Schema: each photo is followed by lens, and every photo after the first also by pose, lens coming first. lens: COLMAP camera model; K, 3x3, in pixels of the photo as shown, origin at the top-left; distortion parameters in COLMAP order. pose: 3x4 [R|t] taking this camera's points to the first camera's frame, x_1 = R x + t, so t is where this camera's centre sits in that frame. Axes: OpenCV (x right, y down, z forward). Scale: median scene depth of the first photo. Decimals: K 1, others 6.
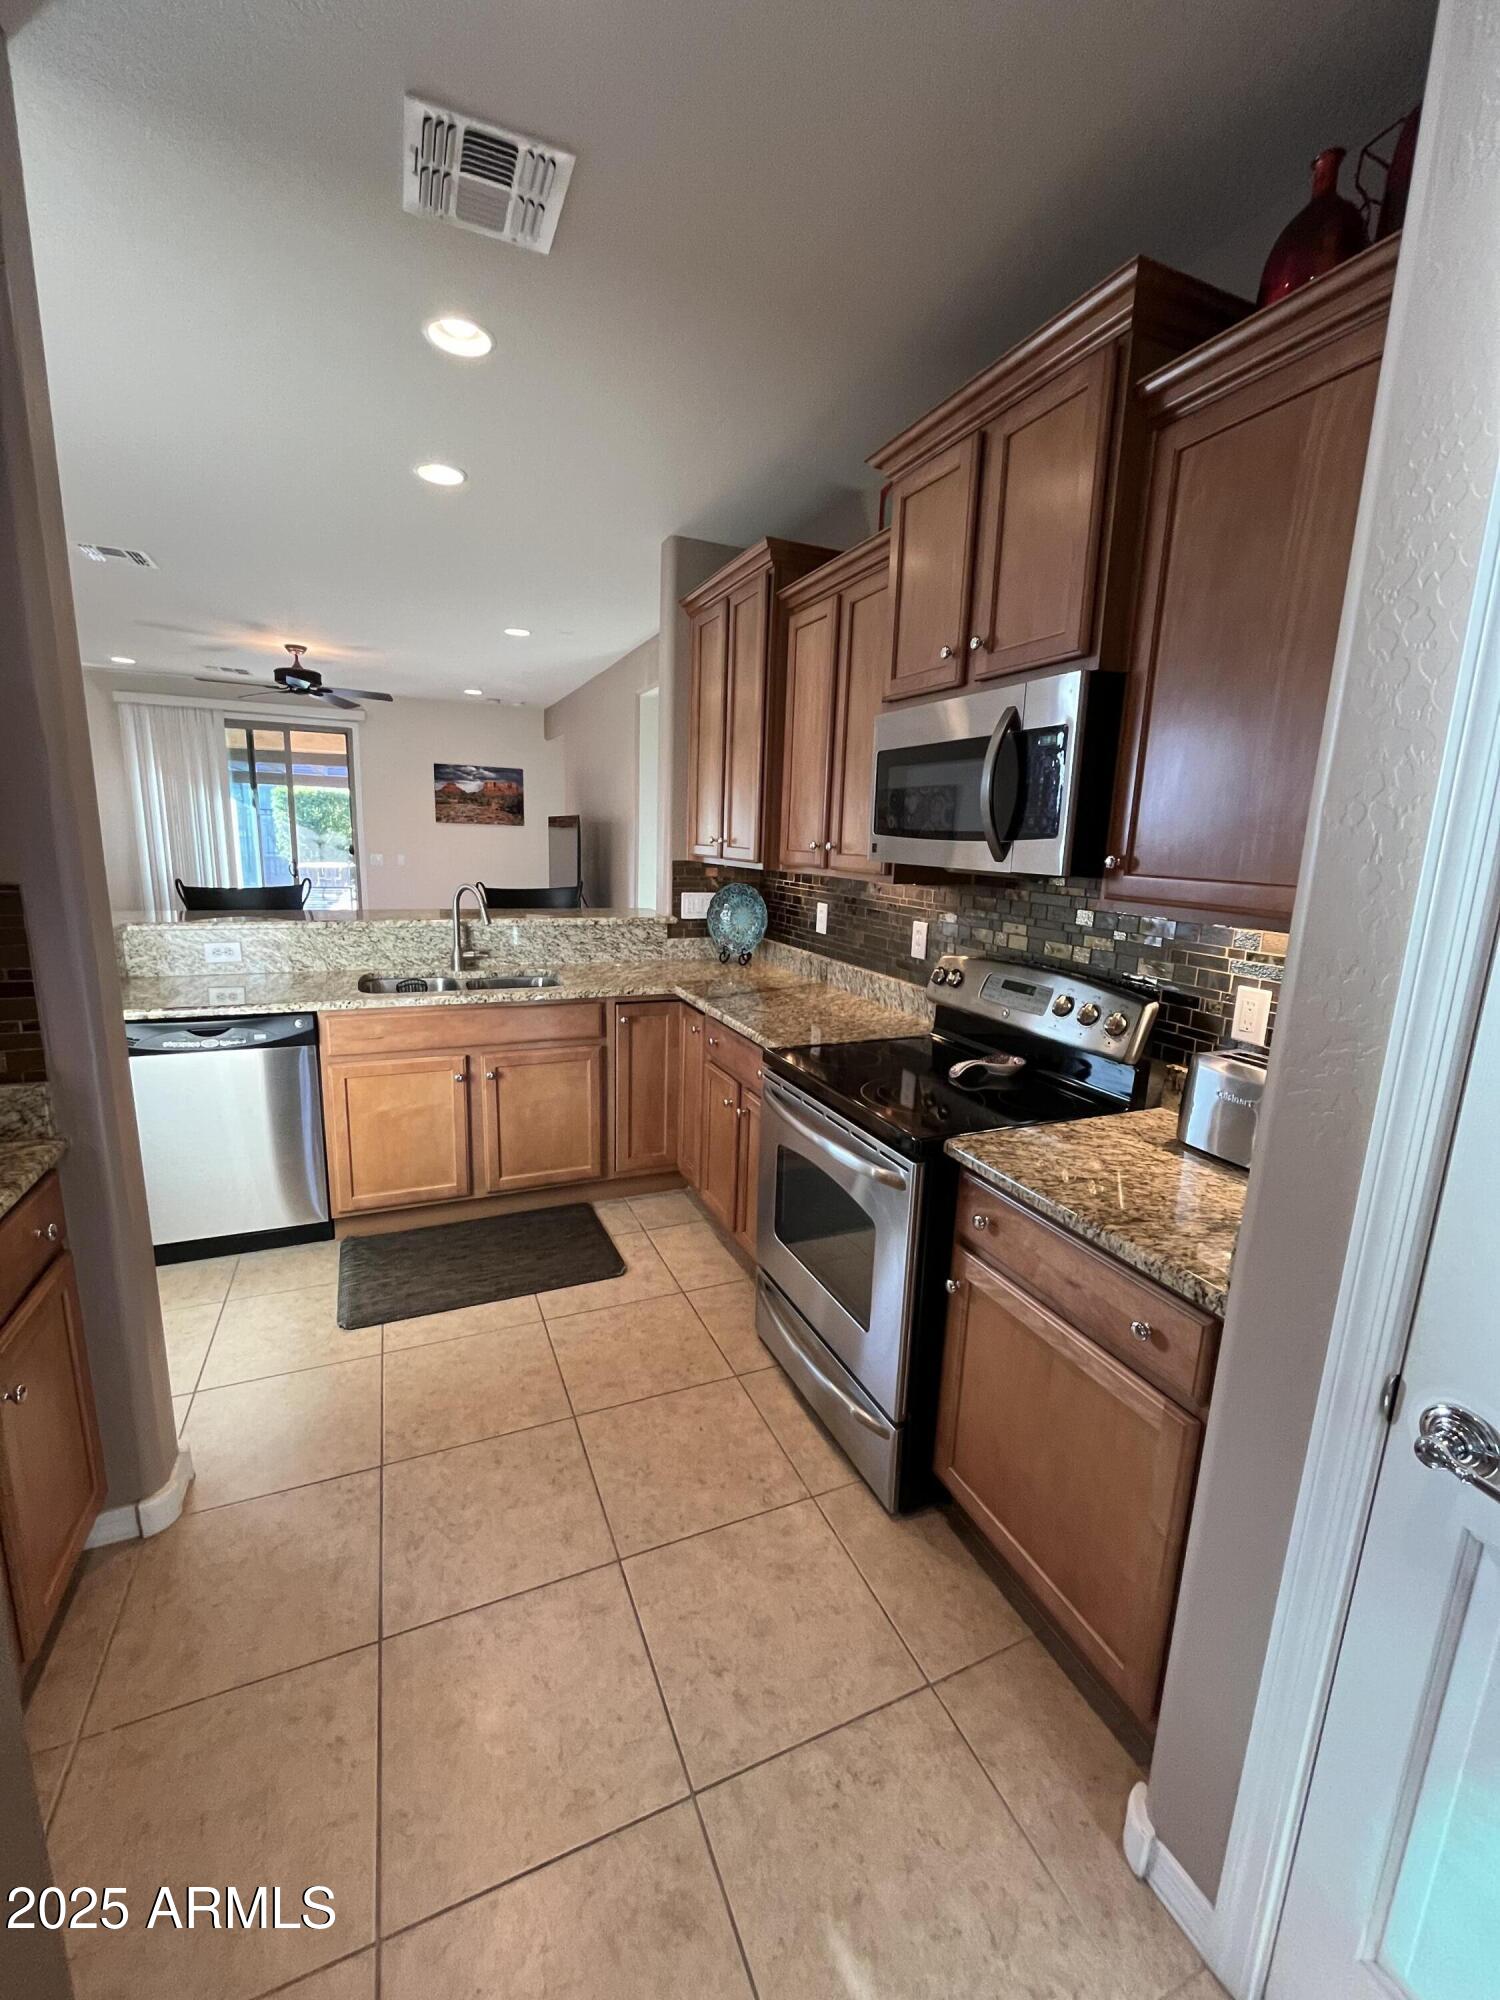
lens RADIAL K [[807.3, 0, 749.4], [0, 807.3, 996.1], [0, 0, 1]] dist [-0.000569, -0.000050]
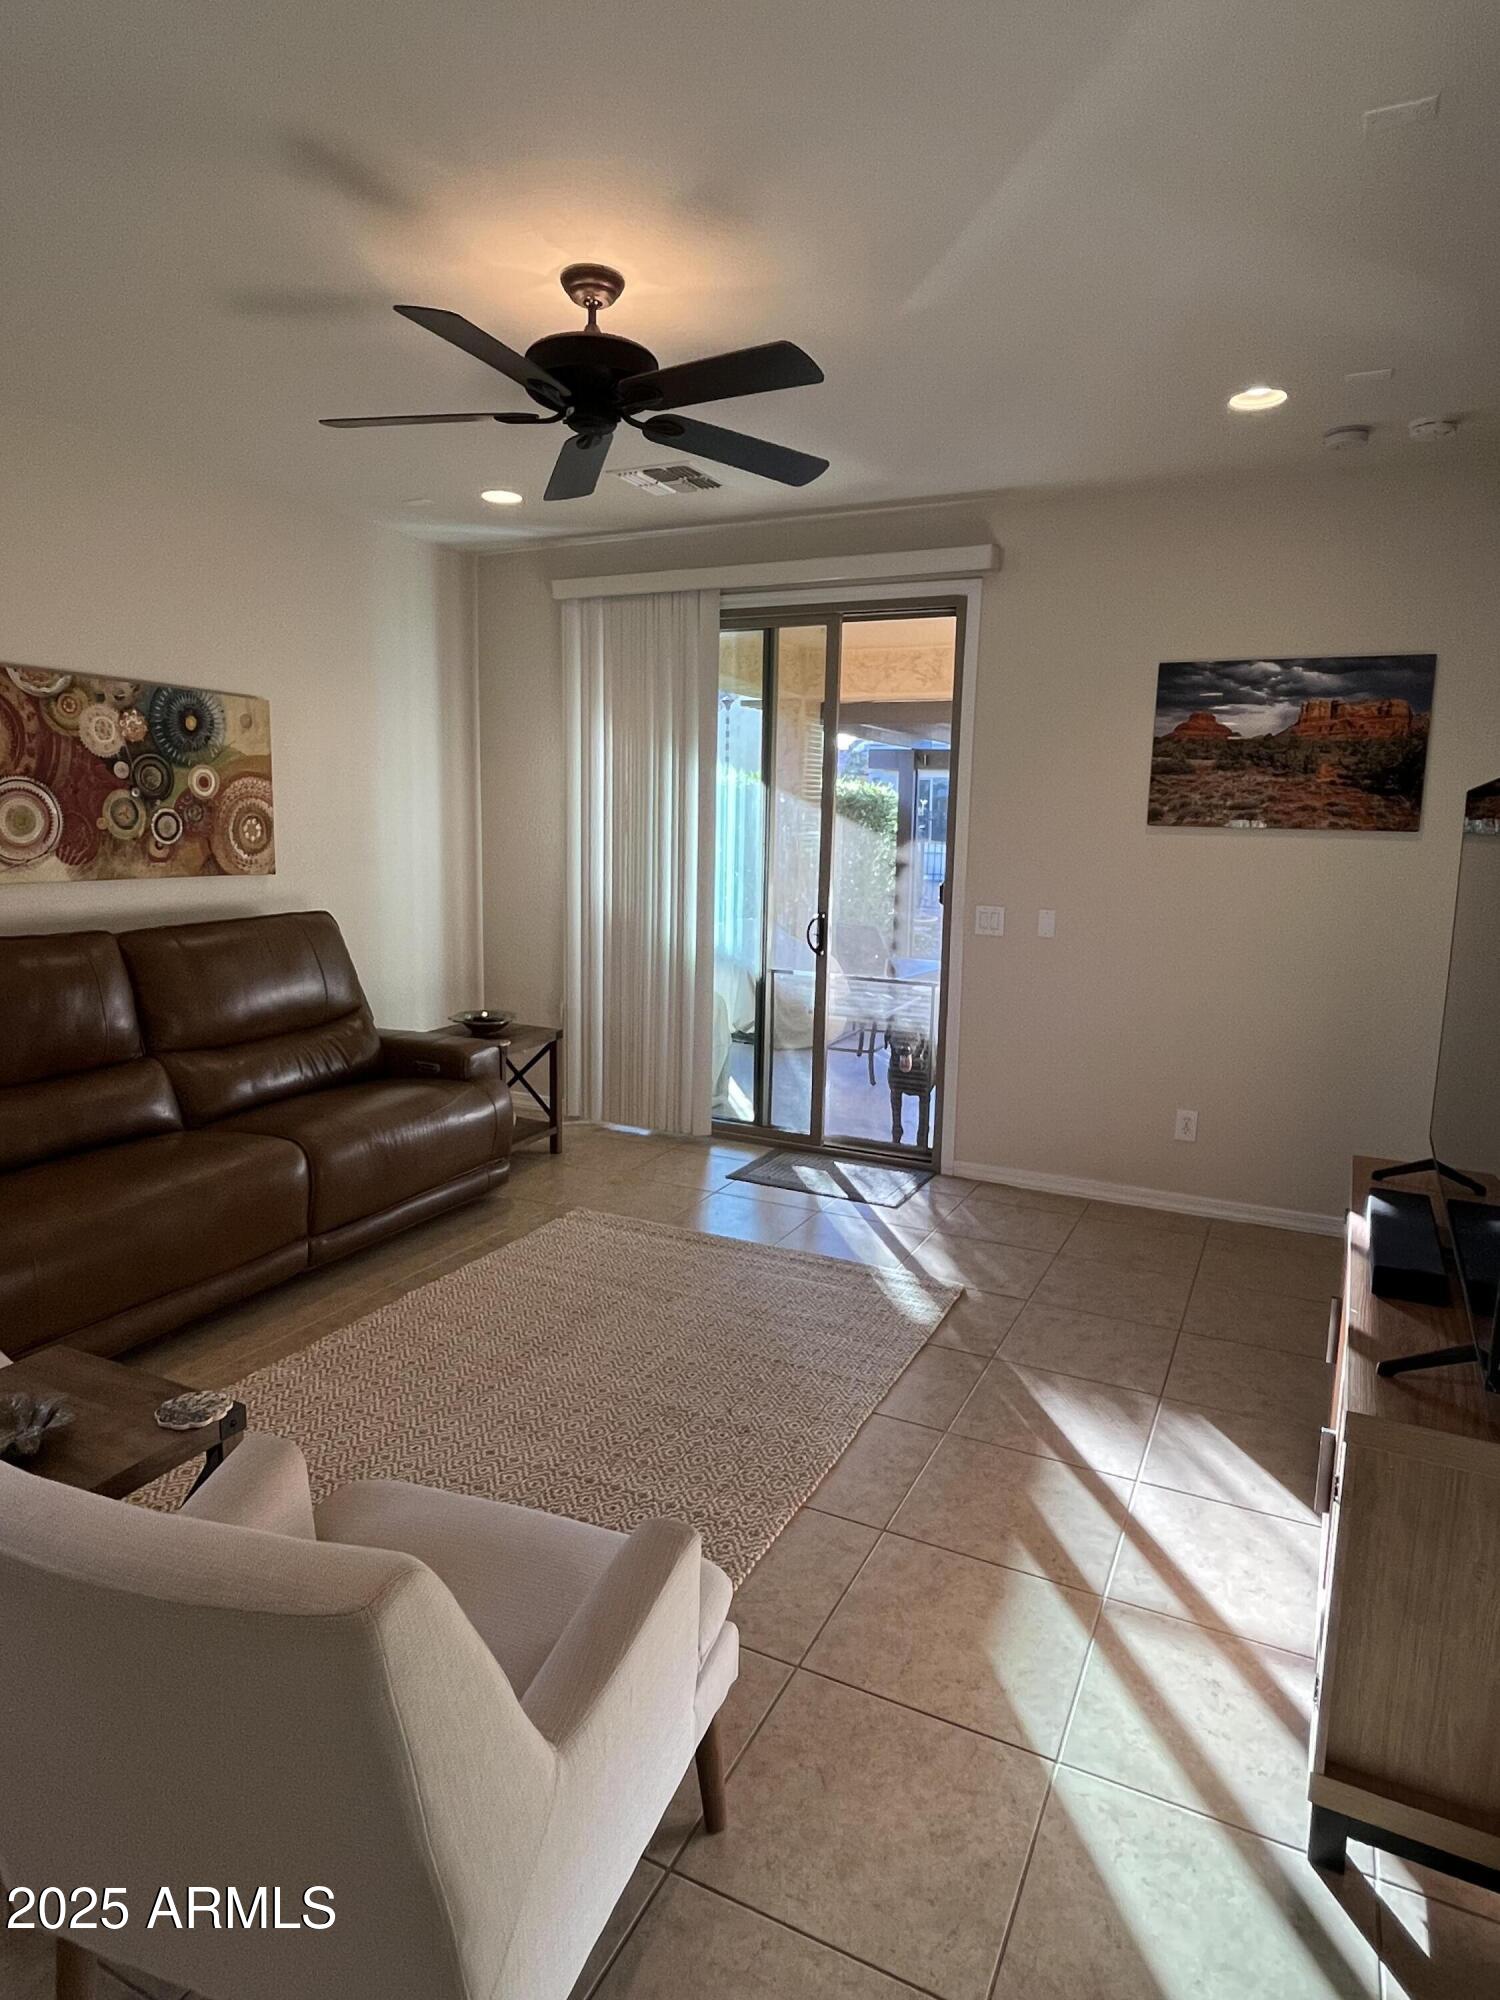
lens RADIAL K [[1179.5, 0, 752.9], [0, 1179.5, 998.4], [0, 0, 1]] dist [-0.000970, -0.000515]
pose [[0.650472, 0.094718, -0.753601, -0.098124], [-0.149946, 0.988681, -0.005162, -0.109514], [0.744582, 0.116358, 0.657312, 0.531211]]
